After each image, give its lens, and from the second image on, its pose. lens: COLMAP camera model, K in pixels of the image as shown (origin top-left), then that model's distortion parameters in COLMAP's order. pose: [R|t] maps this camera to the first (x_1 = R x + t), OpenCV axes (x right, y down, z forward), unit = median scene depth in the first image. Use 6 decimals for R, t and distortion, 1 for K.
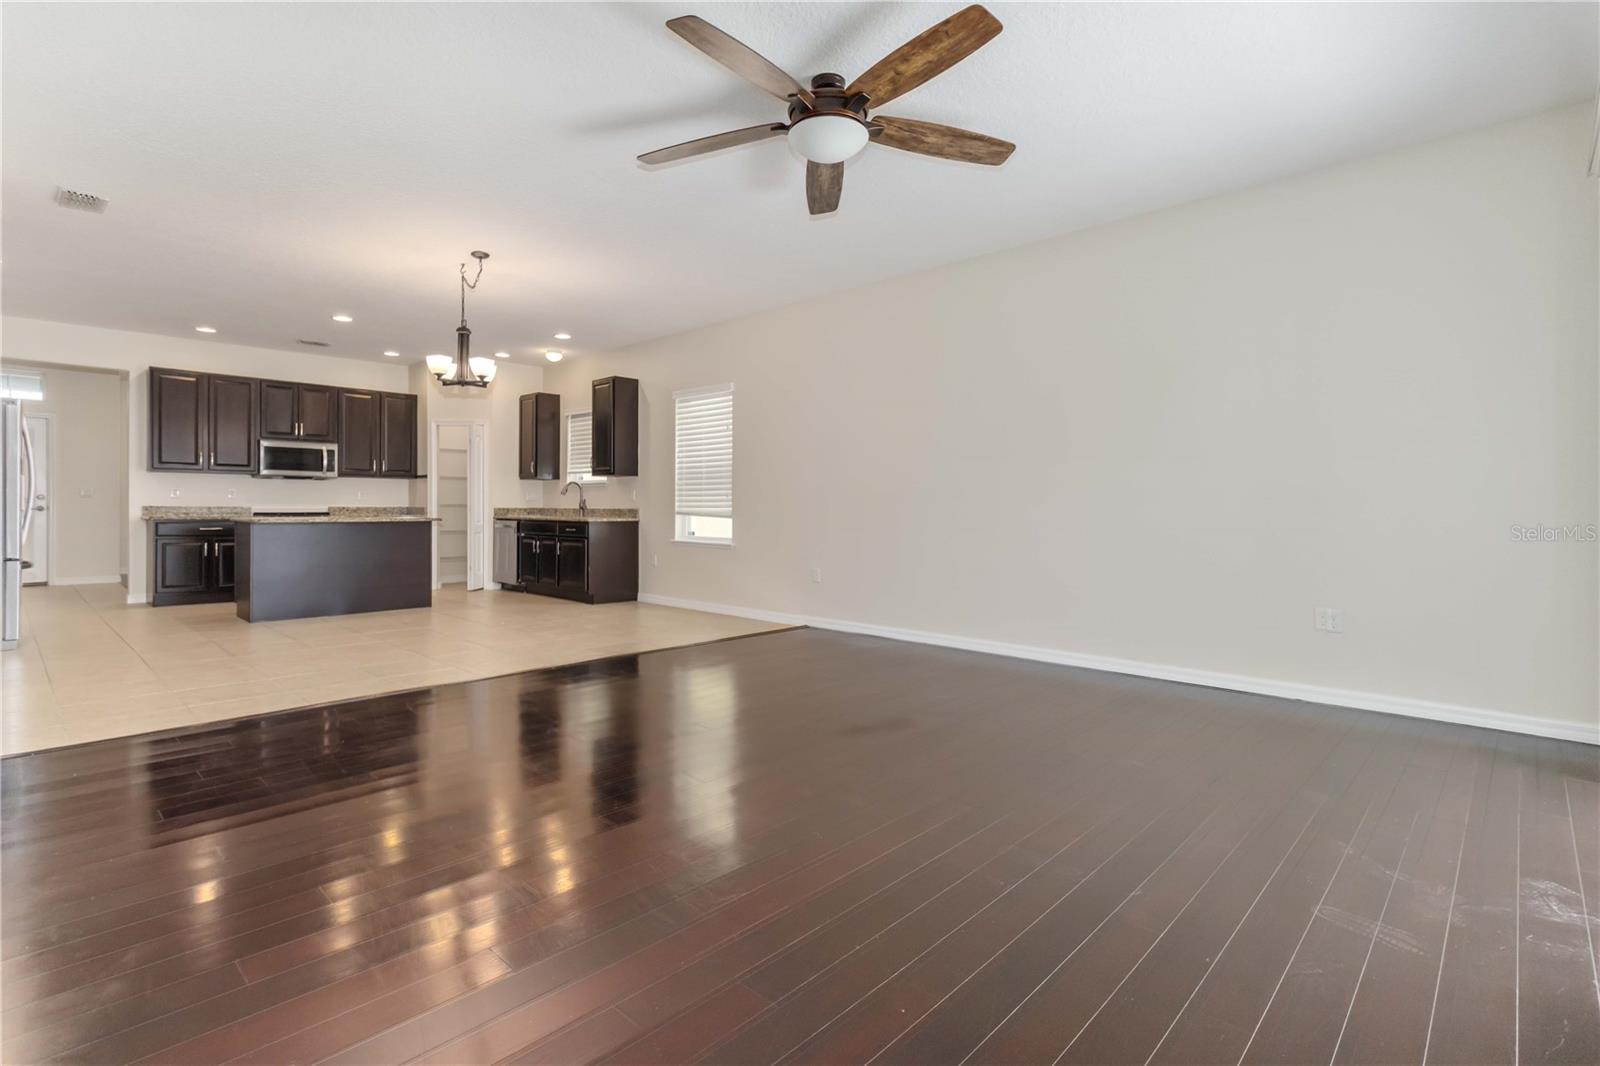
lens RADIAL K [[750.7, 0, 801.0], [0, 750.7, 510.1], [0, 0, 1]] dist [0.003606, 0.000770]
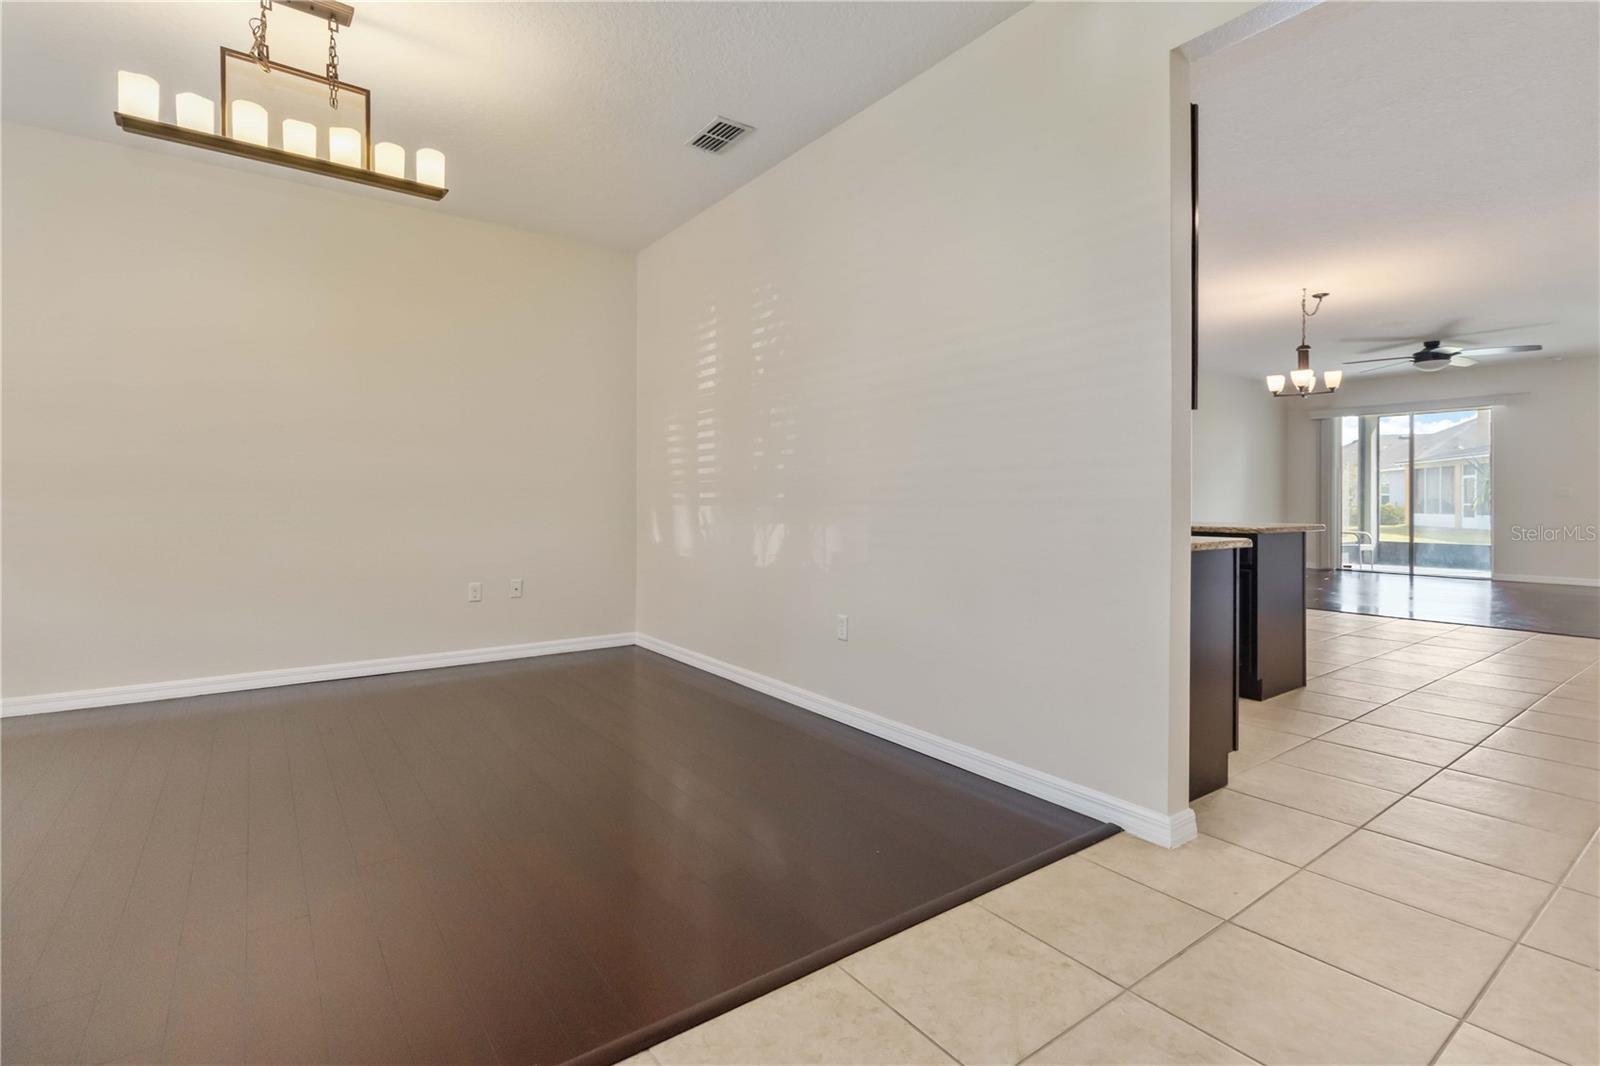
lens RADIAL K [[730.5, 0, 795.3], [0, 730.5, 501.0], [0, 0, 1]] dist [0.001038, -0.009275]
pose [[0.202256, -0.008237, 0.979298, -1.078684], [0.001793, 0.999966, 0.008041, -0.012243], [-0.979331, 0.000130, 0.202264, 0.977134]]
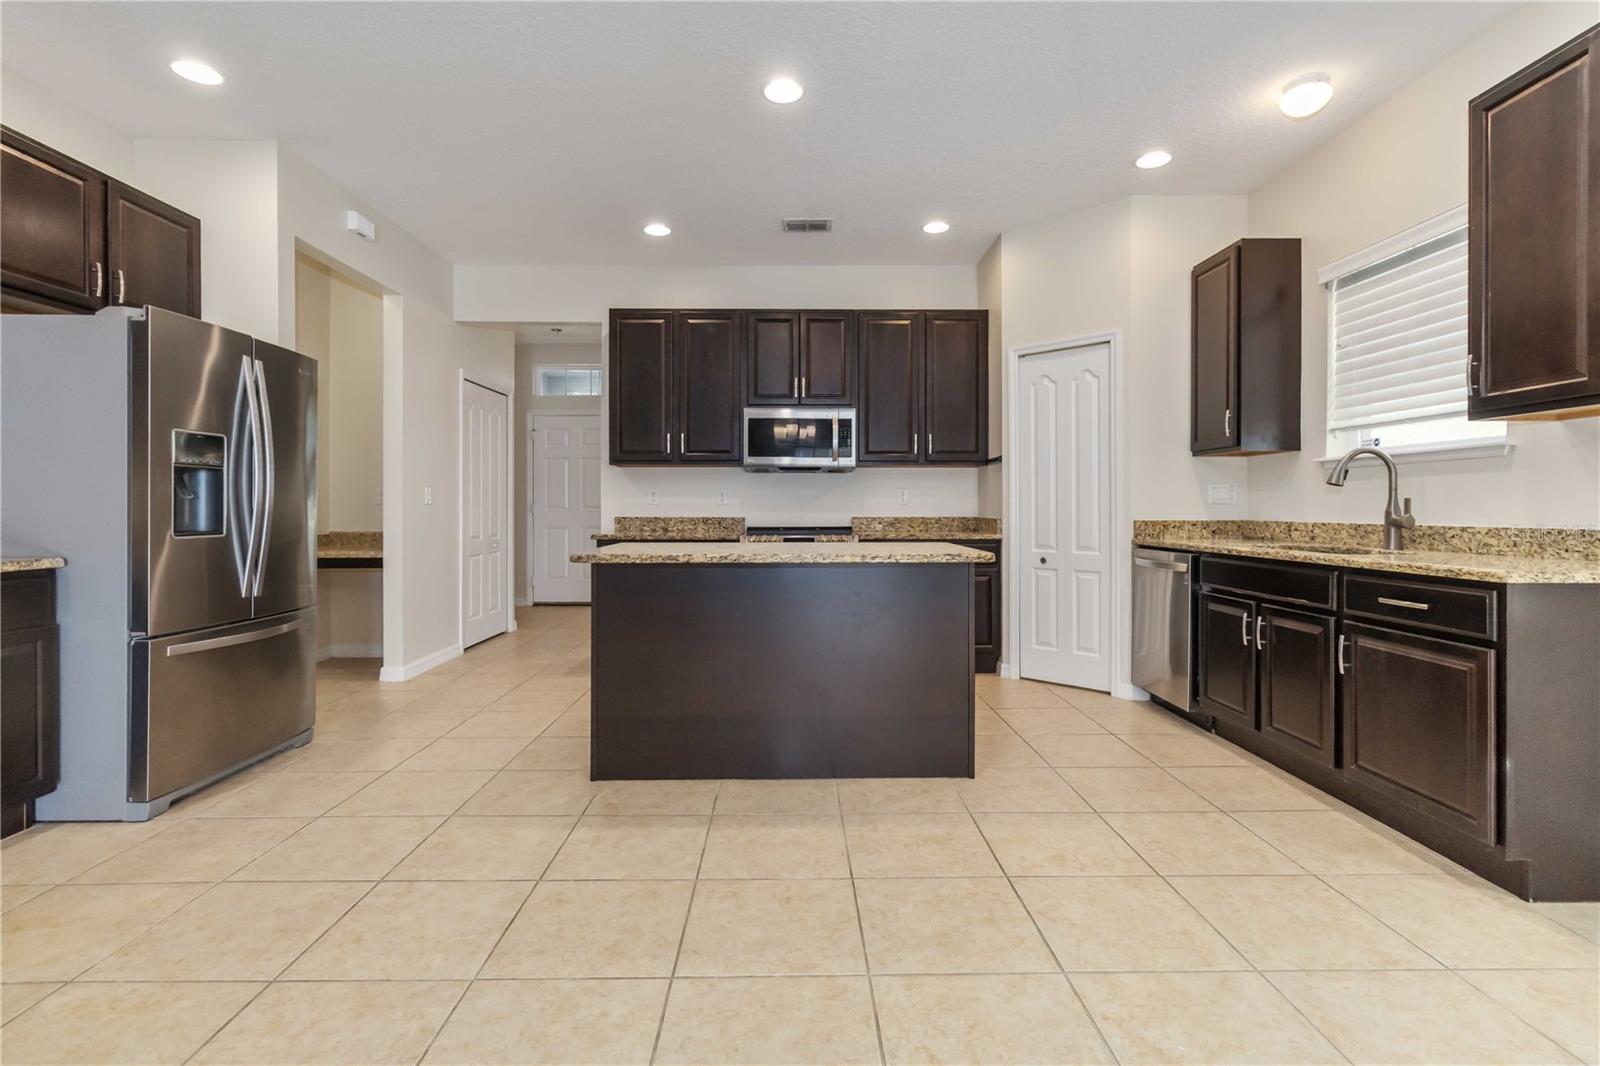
lens RADIAL K [[750.7, 0, 801.0], [0, 750.7, 510.1], [0, 0, 1]] dist [0.003606, 0.000770]
pose [[0.696871, -0.002765, -0.717192, -0.240089], [0.000431, 0.999994, -0.003435, -0.008687], [0.717197, 0.002085, 0.696868, 0.580959]]
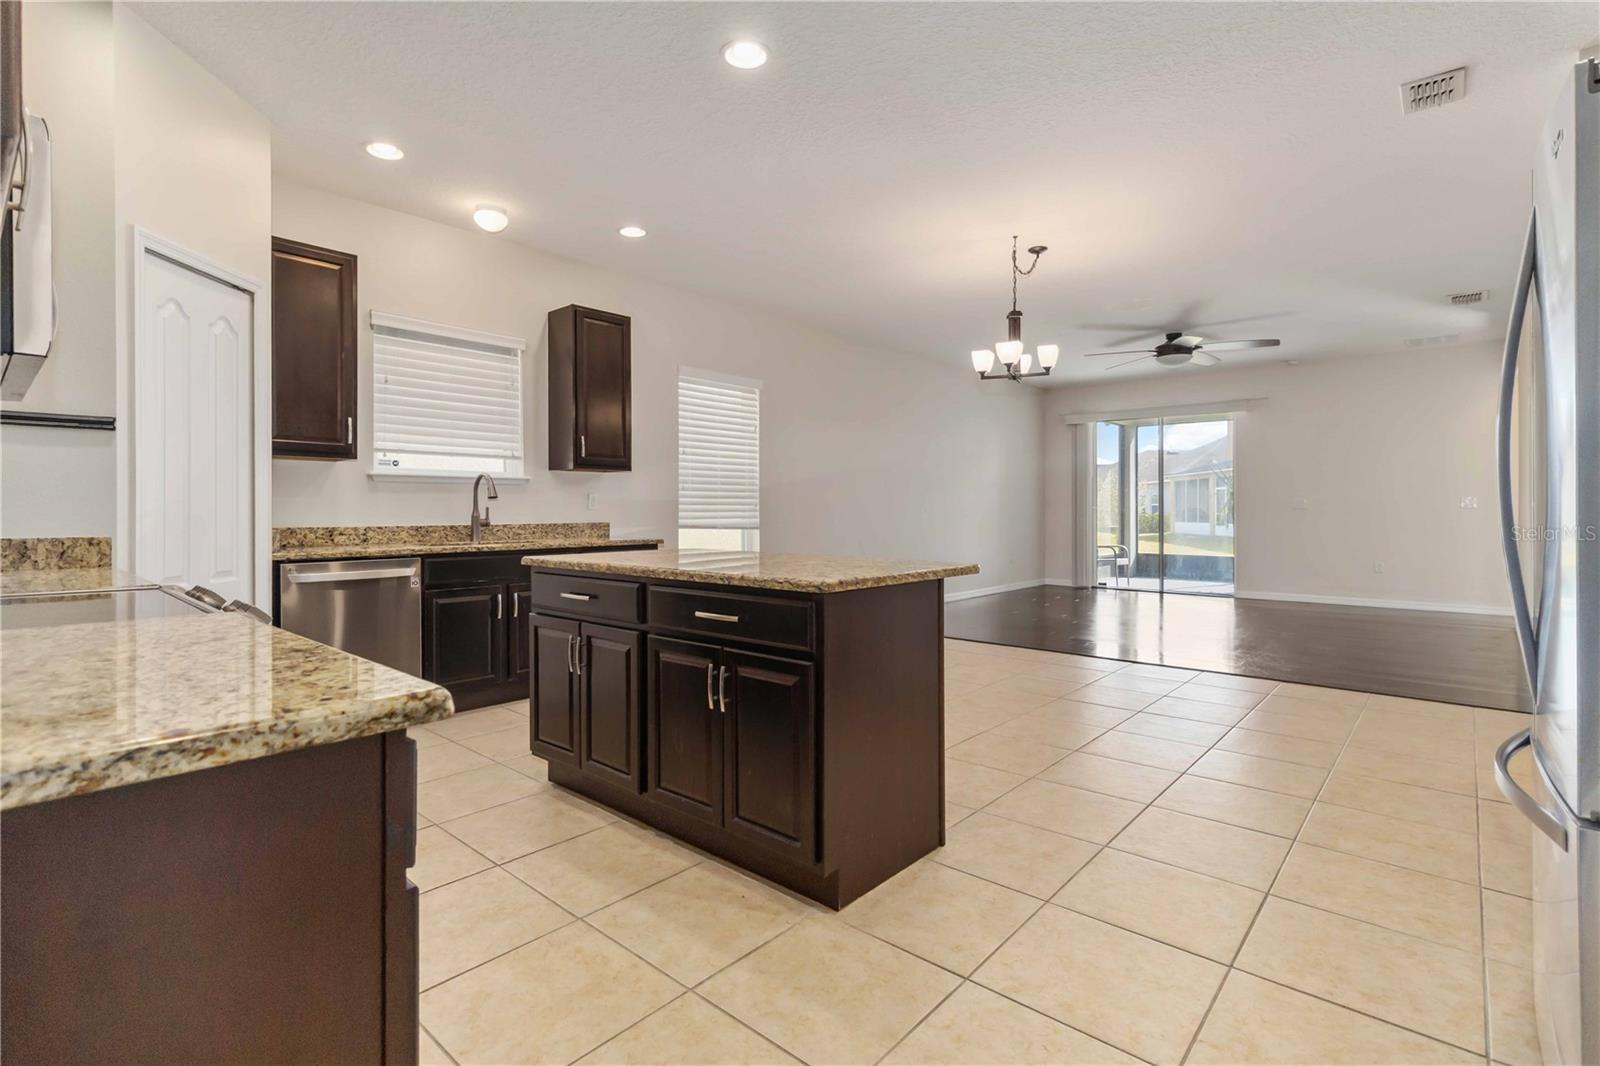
lens RADIAL K [[750.7, 0, 801.0], [0, 750.7, 510.1], [0, 0, 1]] dist [0.003606, 0.000770]
pose [[-0.032017, -0.005150, 0.999474, -0.831482], [0.005782, 0.999969, 0.005337, -0.014747], [-0.999471, 0.005950, -0.031986, 0.812612]]
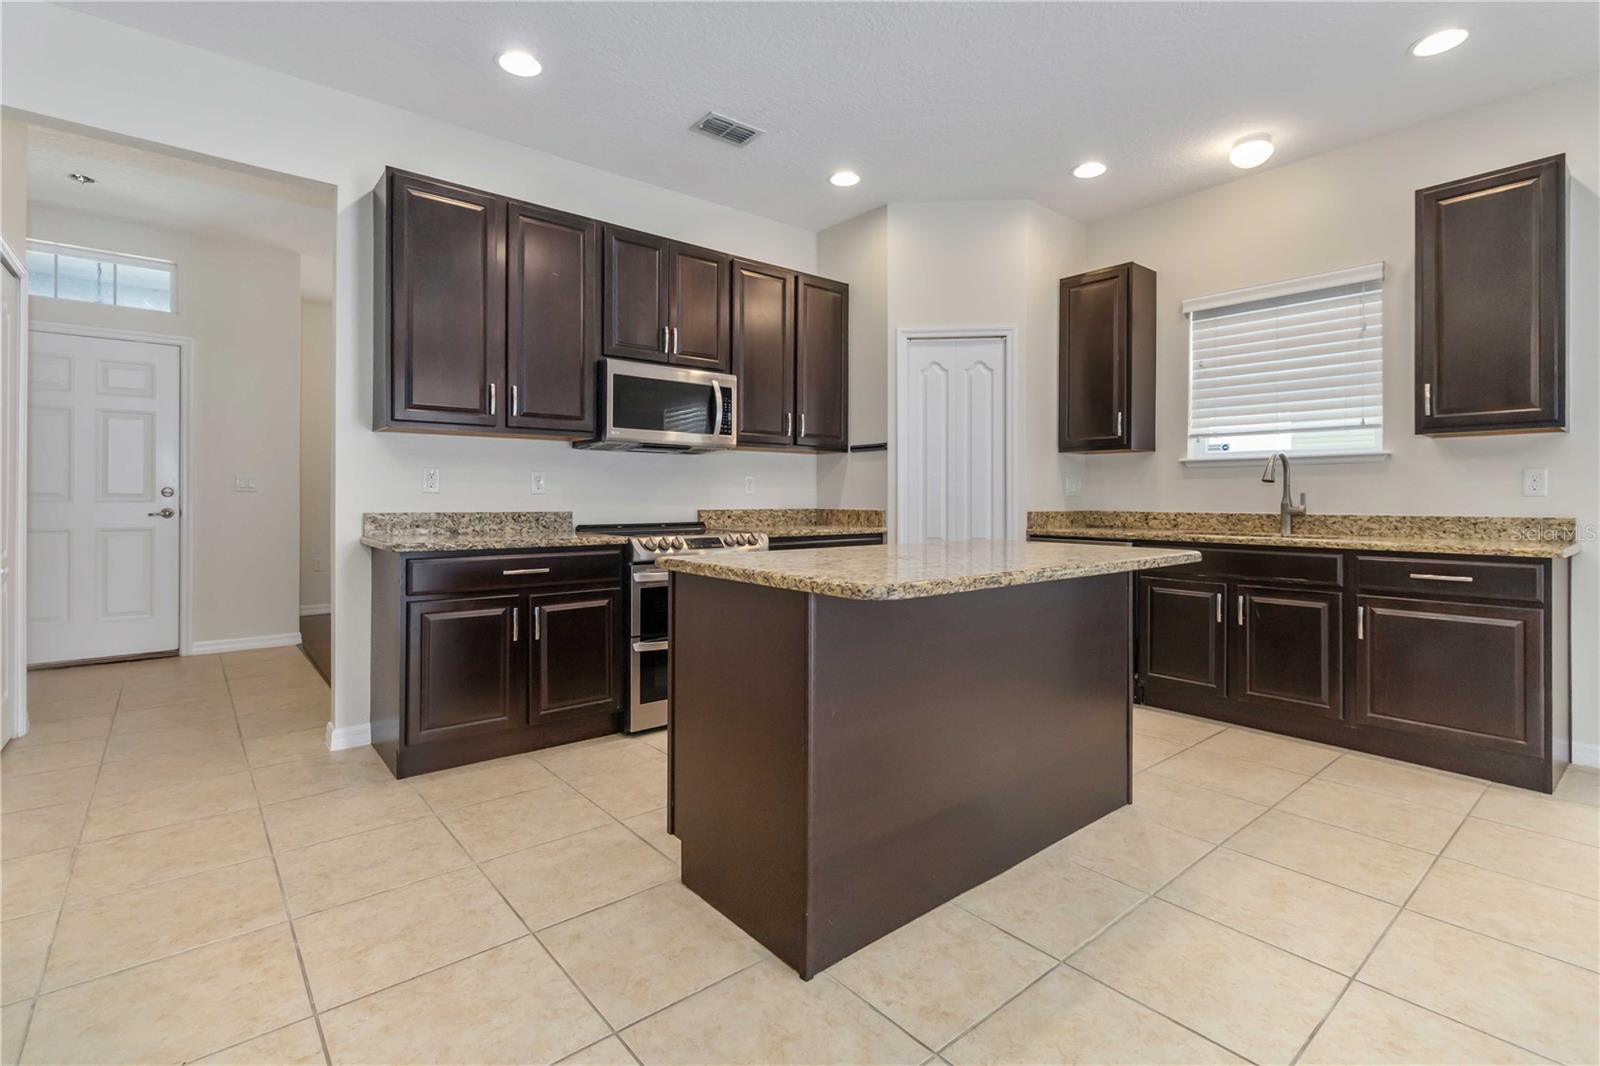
lens RADIAL K [[742.7, 0, 803.5], [0, 742.7, 499.0], [0, 0, 1]] dist [0.003521, -0.000033]
pose [[0.993399, -0.001580, -0.114698, -0.529762], [0.001200, 0.999994, -0.003378, -0.010591], [0.114703, 0.003218, 0.993395, 0.559507]]
